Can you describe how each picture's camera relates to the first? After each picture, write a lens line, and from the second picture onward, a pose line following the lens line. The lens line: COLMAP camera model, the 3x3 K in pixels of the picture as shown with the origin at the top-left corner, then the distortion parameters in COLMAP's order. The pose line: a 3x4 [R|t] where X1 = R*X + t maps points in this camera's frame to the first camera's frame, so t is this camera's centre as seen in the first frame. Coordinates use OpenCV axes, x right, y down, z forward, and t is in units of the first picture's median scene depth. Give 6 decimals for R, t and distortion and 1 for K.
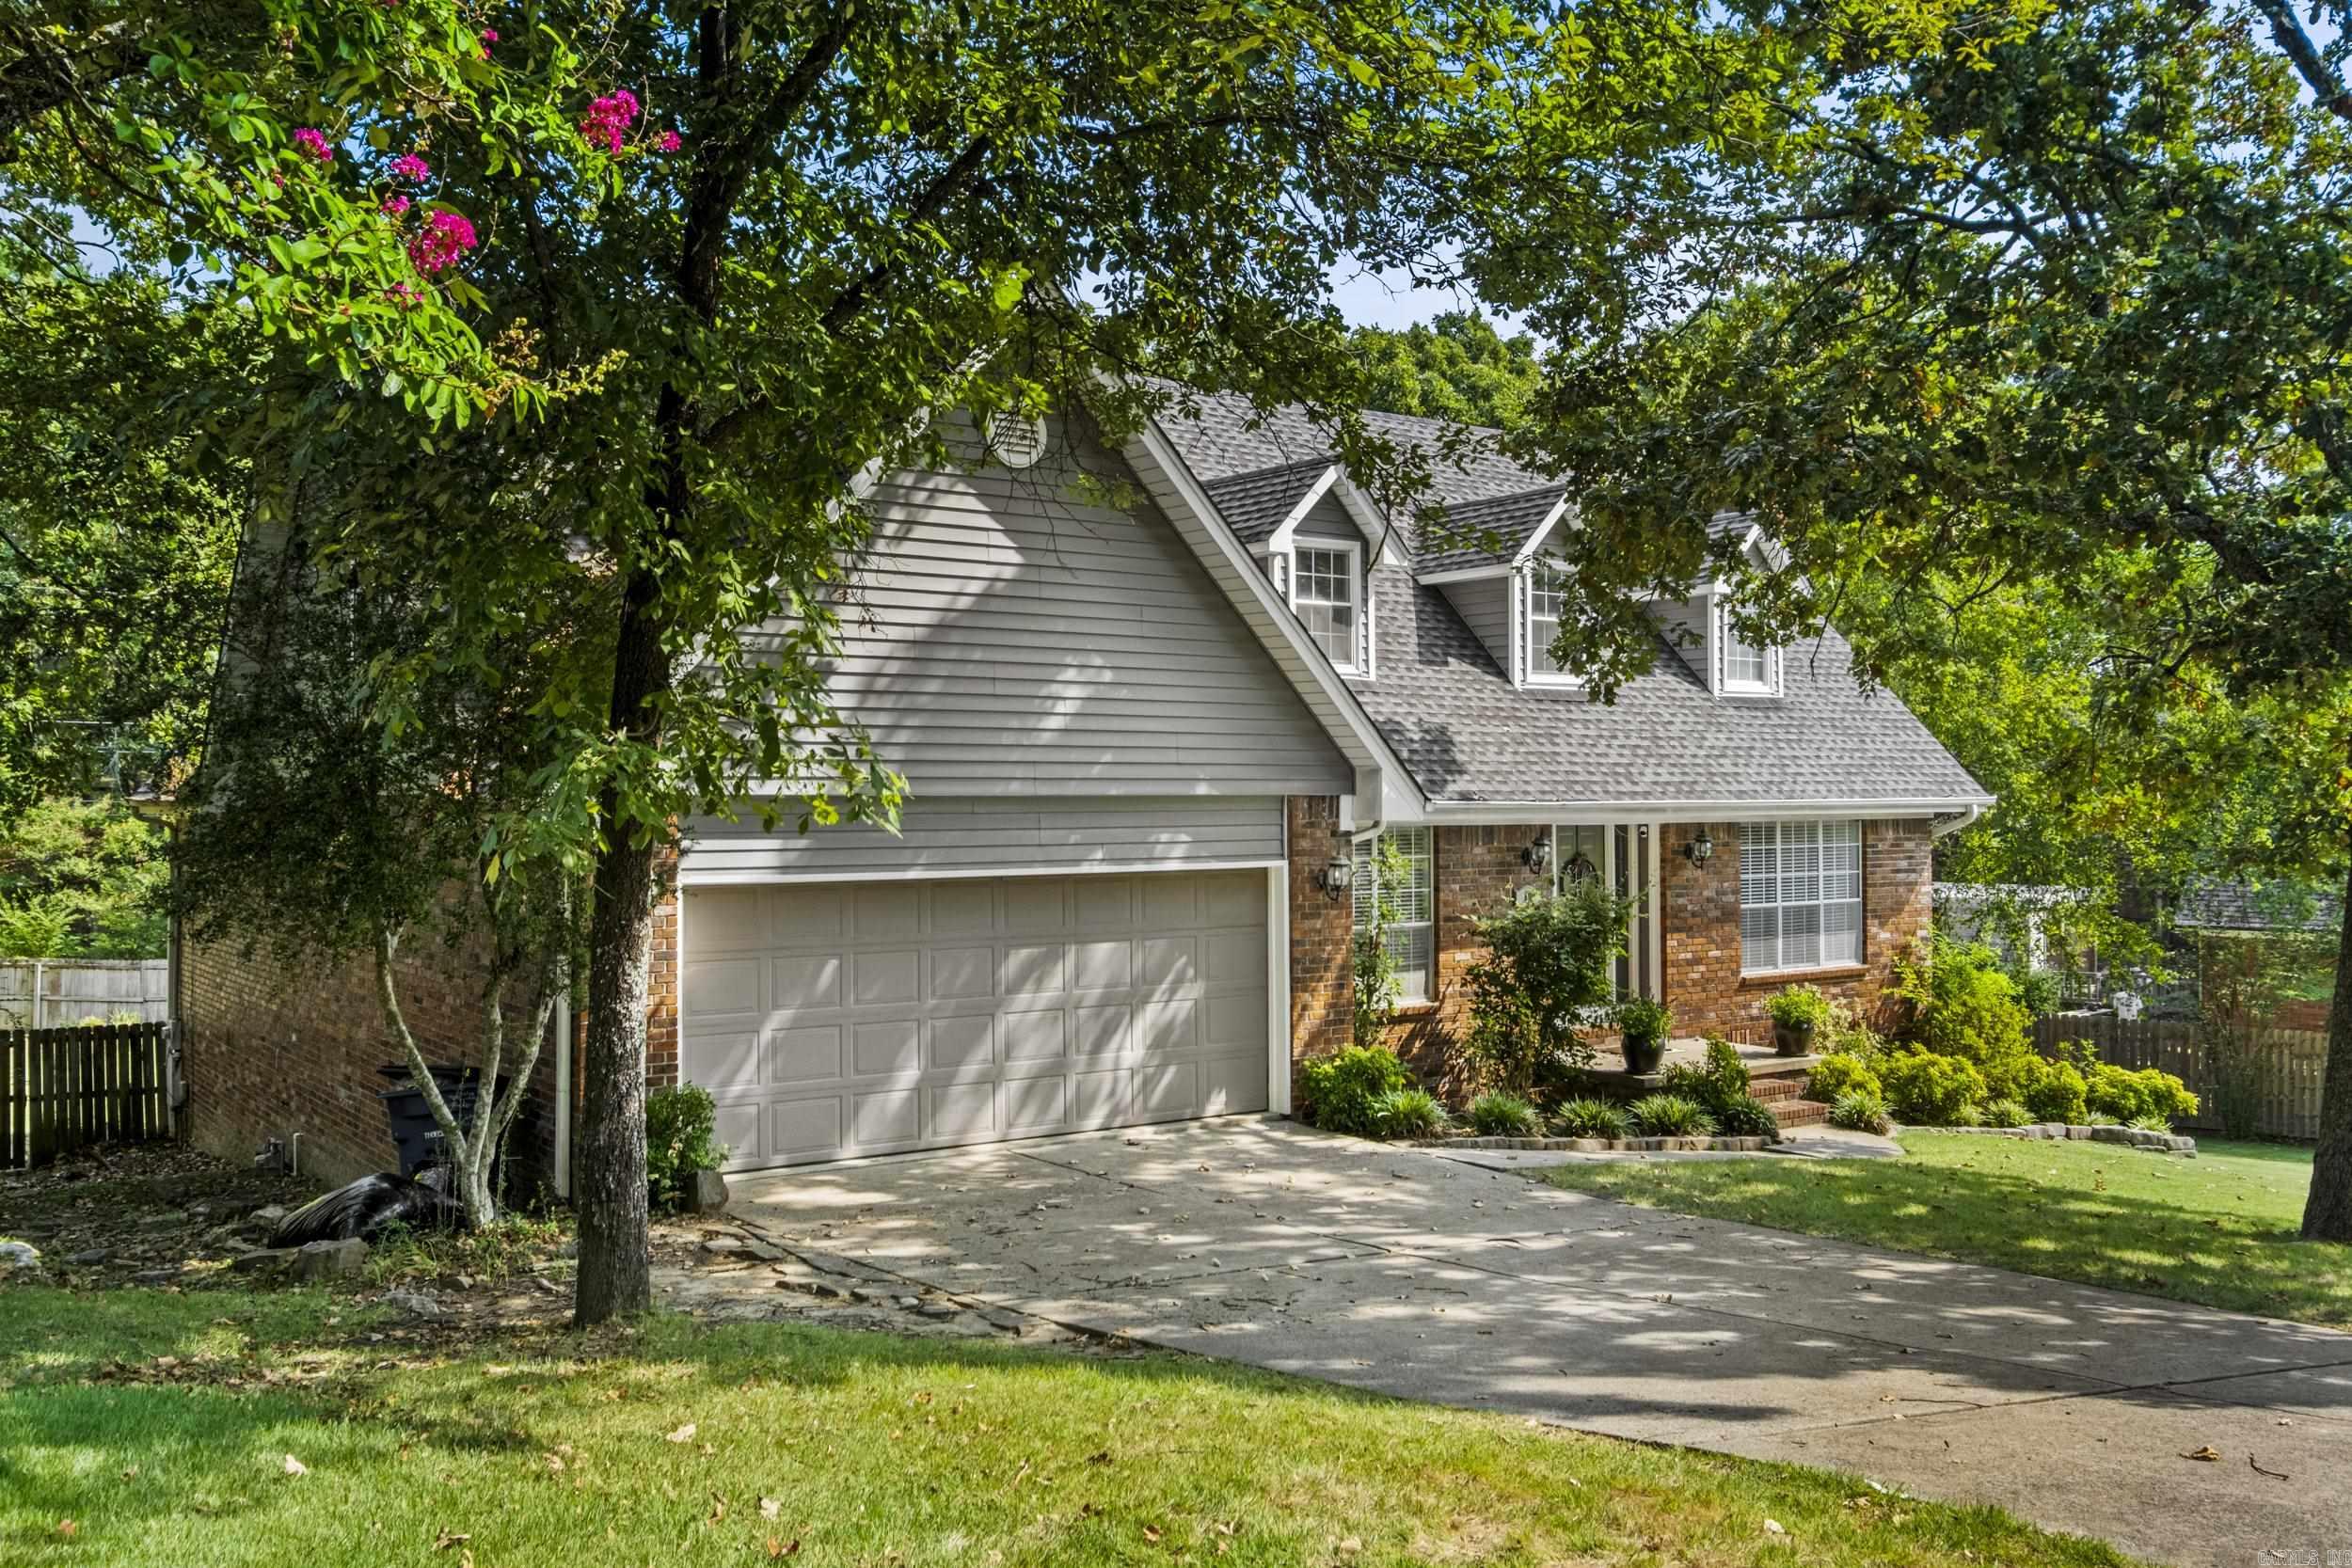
lens RADIAL K [[1817.9, 0, 1172.2], [0, 1817.9, 790.5], [0, 0, 1]] dist [0.002993, 0.000603]
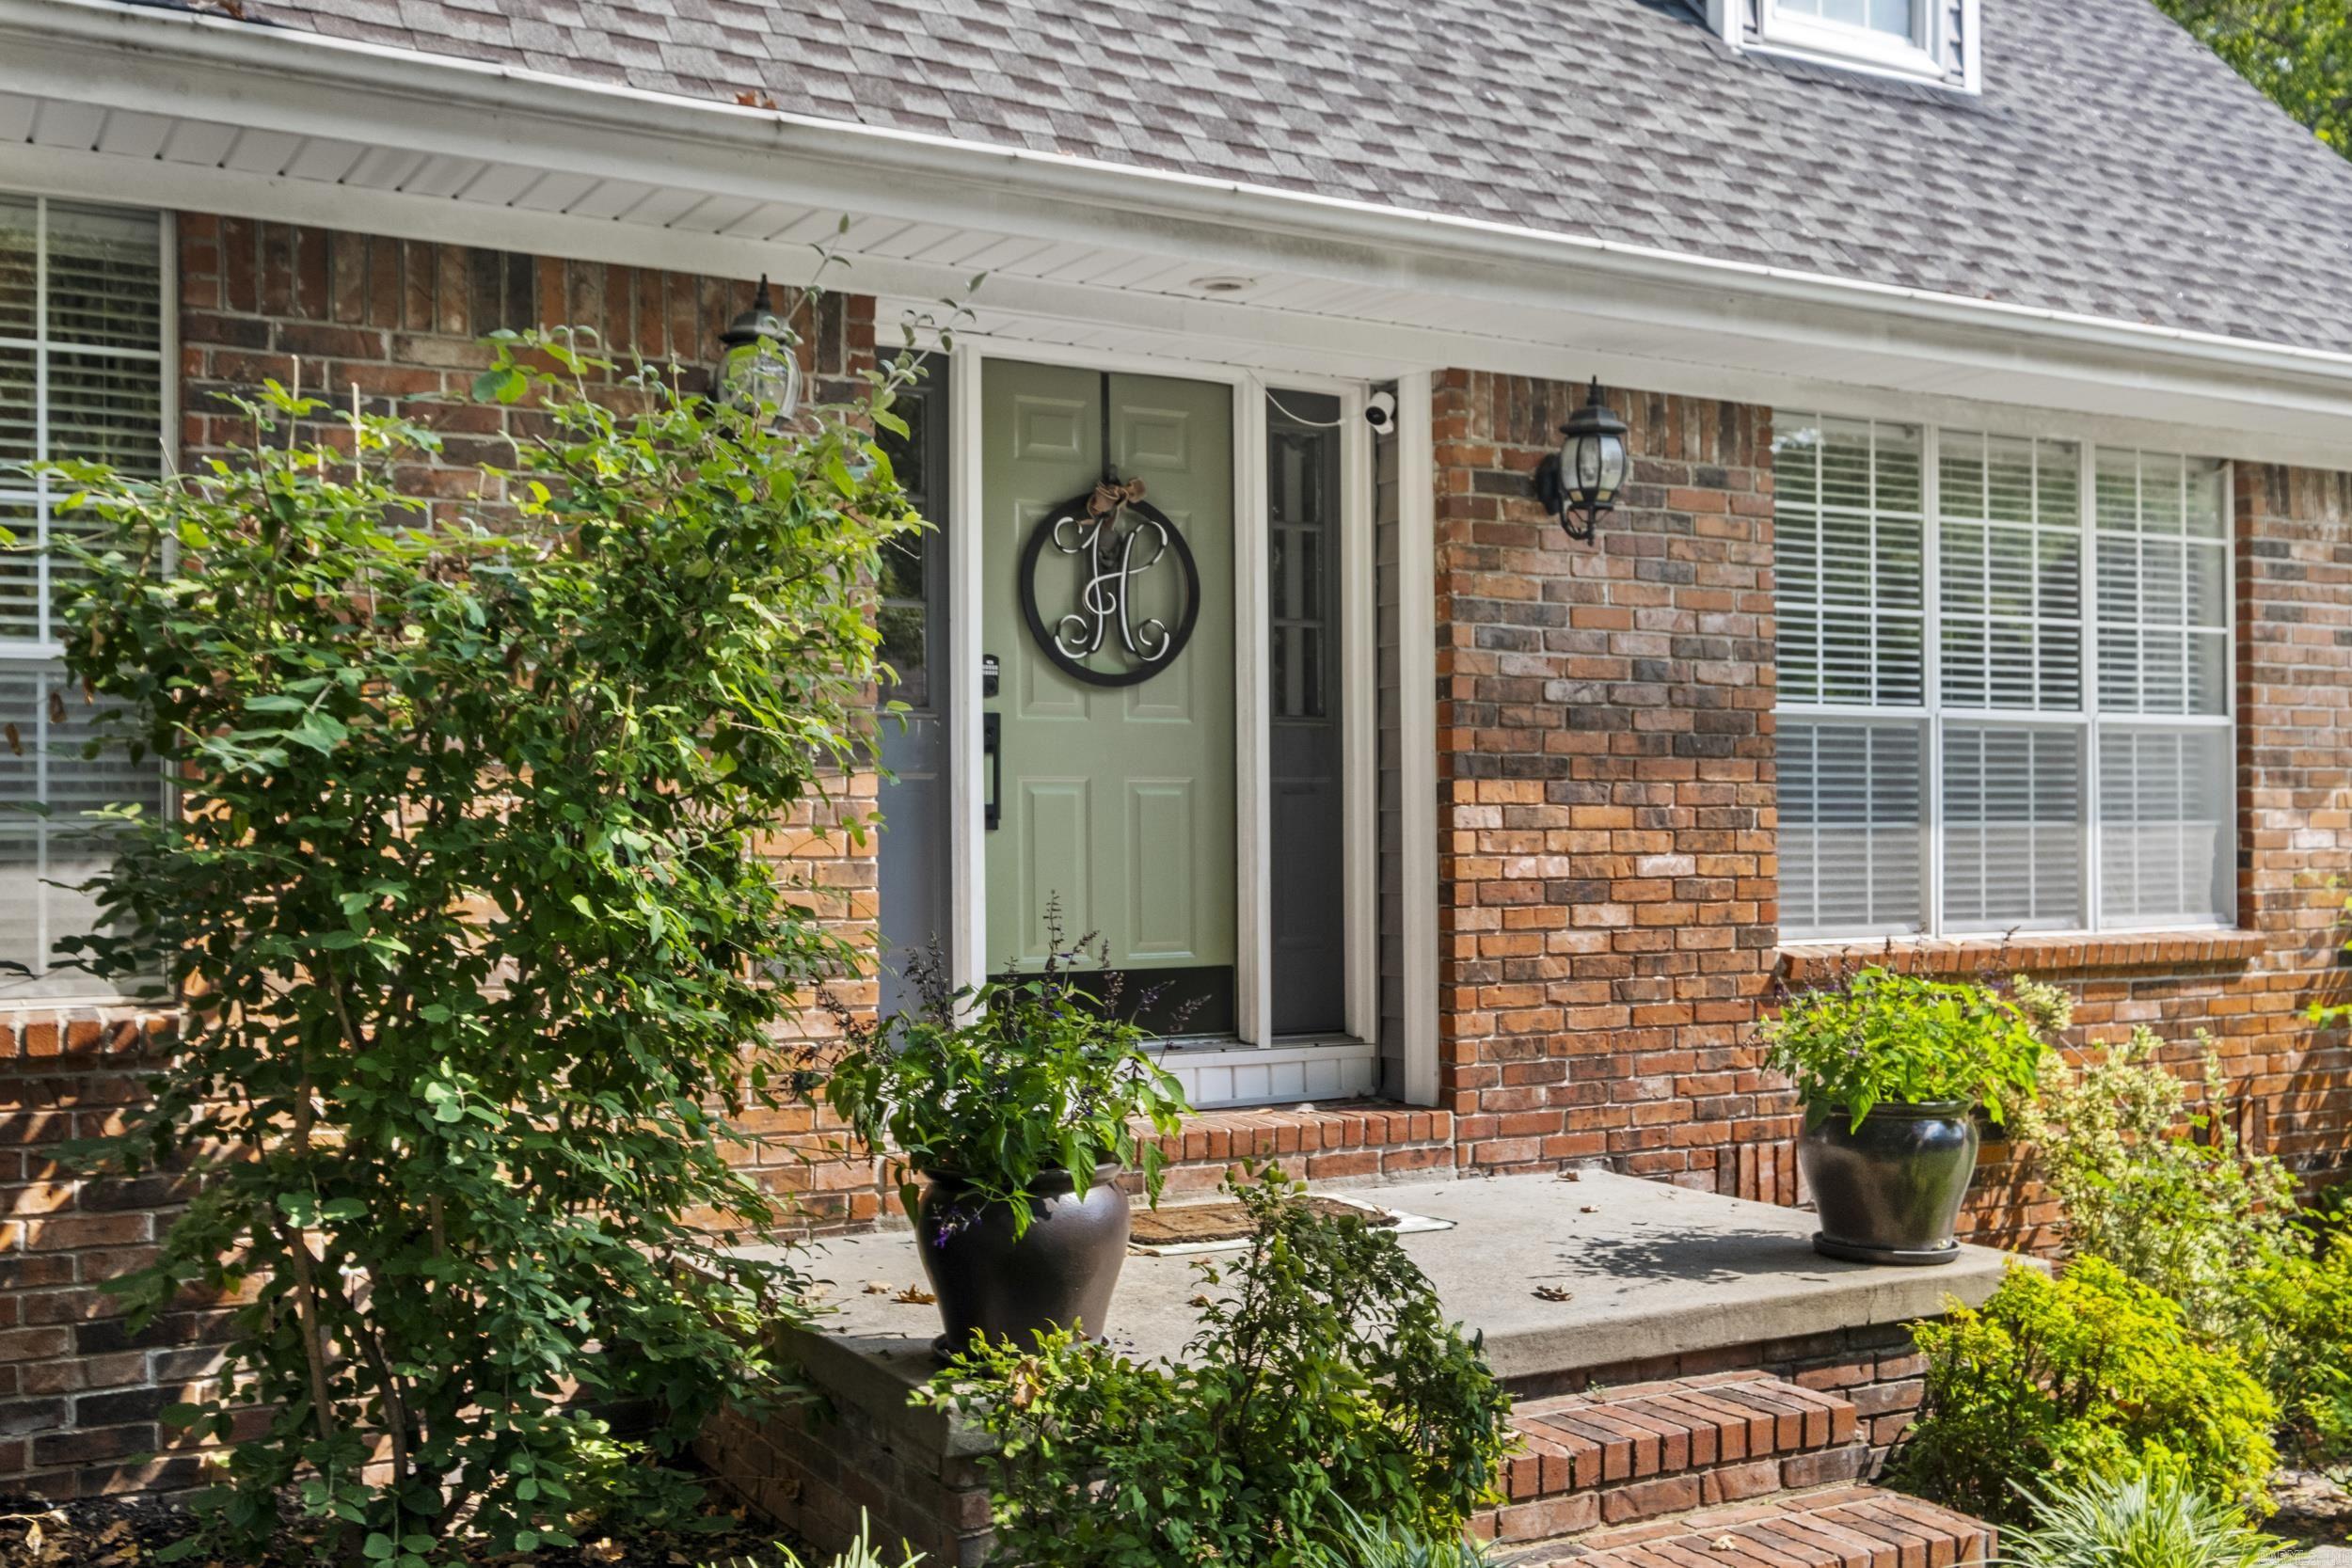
lens RADIAL K [[2342.7, 0, 1173.4], [0, 2342.7, 799.6], [0, 0, 1]] dist [0.023660, 0.000000]
pose [[0.996084, -0.004954, -0.088273, 0.292909], [0.004340, 0.999965, -0.007148, 0.094239], [0.088305, 0.006737, 0.996071, 0.730779]]
